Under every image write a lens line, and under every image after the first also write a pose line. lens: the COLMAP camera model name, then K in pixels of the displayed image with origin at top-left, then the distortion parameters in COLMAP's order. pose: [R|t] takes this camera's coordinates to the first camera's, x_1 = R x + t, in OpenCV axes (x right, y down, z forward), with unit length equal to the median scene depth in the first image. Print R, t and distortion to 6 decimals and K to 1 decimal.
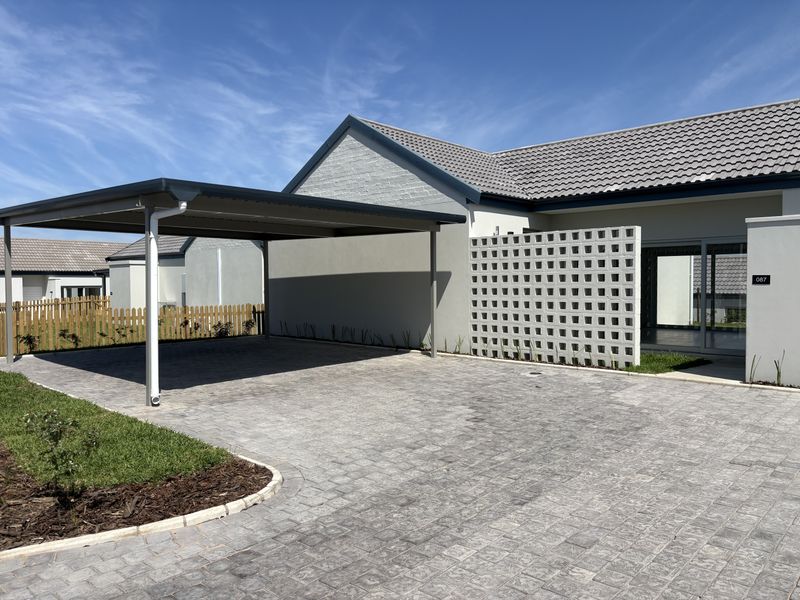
lens RADIAL K [[609.6, 0, 400.0], [0, 609.6, 300.0], [0, 0, 1]] dist [0.075331, -0.112475]
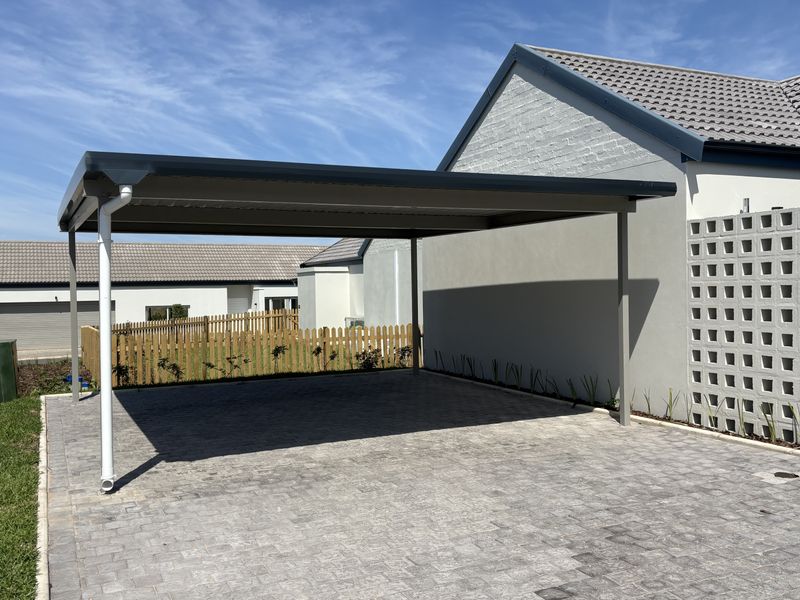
lens RADIAL K [[770.8, 0, 400.0], [0, 770.8, 300.0], [0, 0, 1]] dist [0.015849, 0.005781]
pose [[0.925190, -0.004675, -0.379476, 0.112779], [-0.000016, 0.999924, -0.012359, -0.014227], [0.379505, 0.011441, 0.925119, 0.176406]]
